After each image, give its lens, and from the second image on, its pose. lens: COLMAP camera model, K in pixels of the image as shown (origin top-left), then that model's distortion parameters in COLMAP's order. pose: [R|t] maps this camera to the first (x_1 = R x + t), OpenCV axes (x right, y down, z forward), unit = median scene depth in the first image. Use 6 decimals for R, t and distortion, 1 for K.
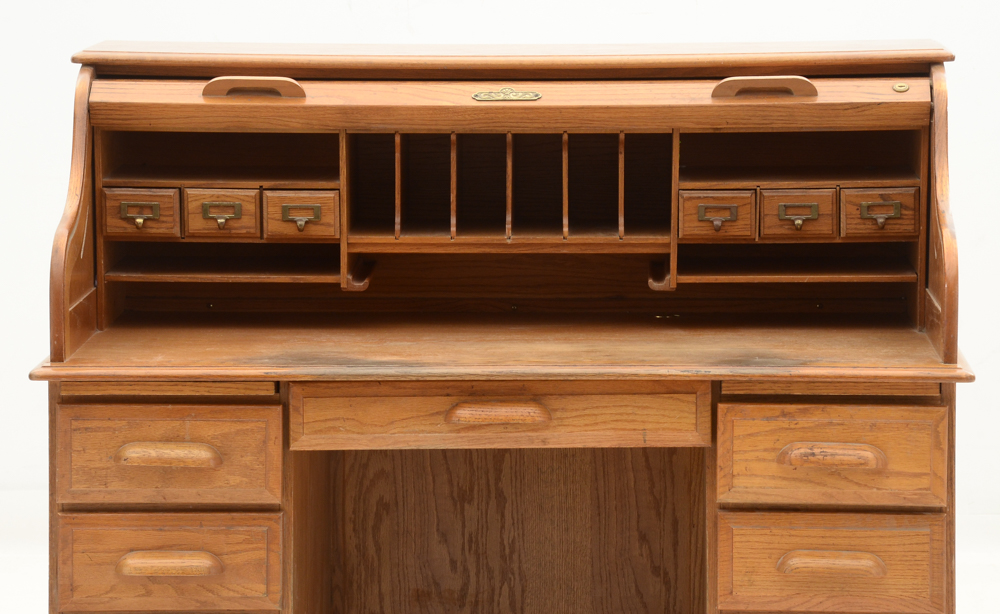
lens RADIAL K [[4109.9, 0, 495.6], [0, 4109.9, 352.3], [0, 0, 1]] dist [1.345010, 0.725465]
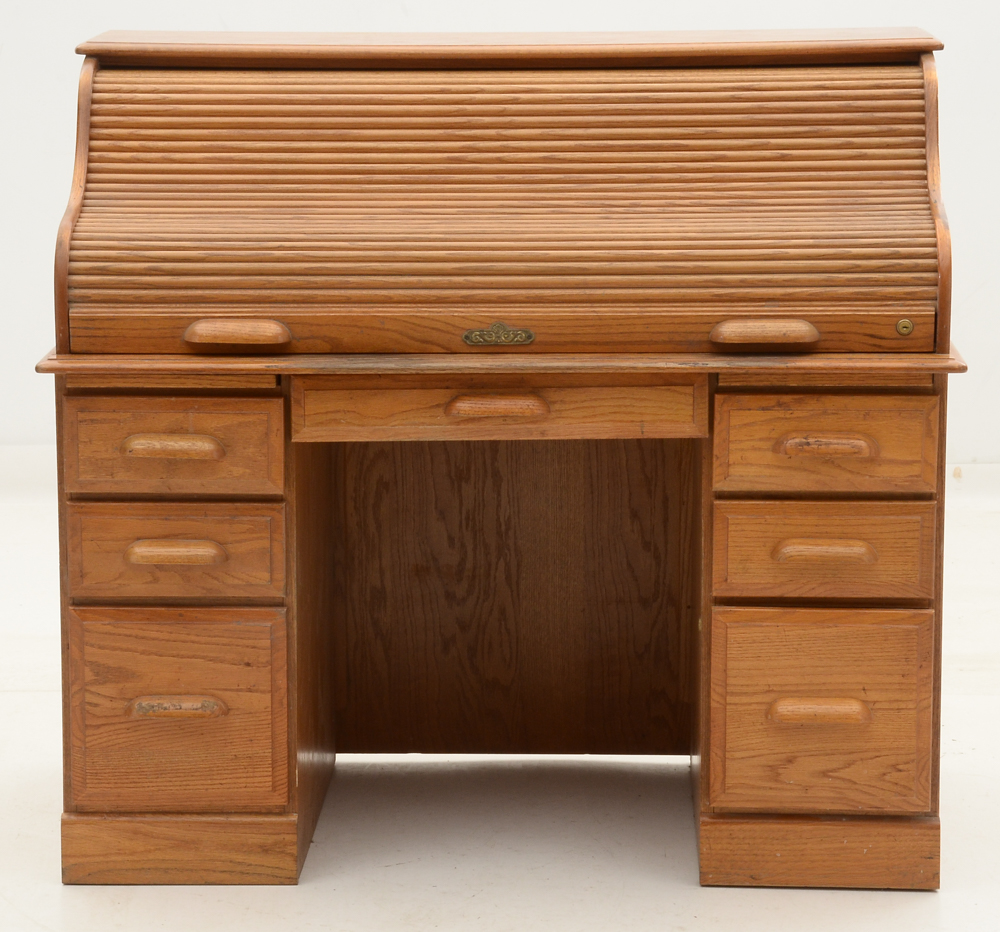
lens RADIAL K [[3461.0, 0, 482.2], [0, 3461.0, 505.0], [0, 0, 1]] dist [0.454984, 1.885574]
pose [[0.999992, -0.002403, 0.003071, -0.005719], [0.002188, 0.997661, 0.068314, -0.018814], [-0.003228, -0.068307, 0.997659, 0.149573]]
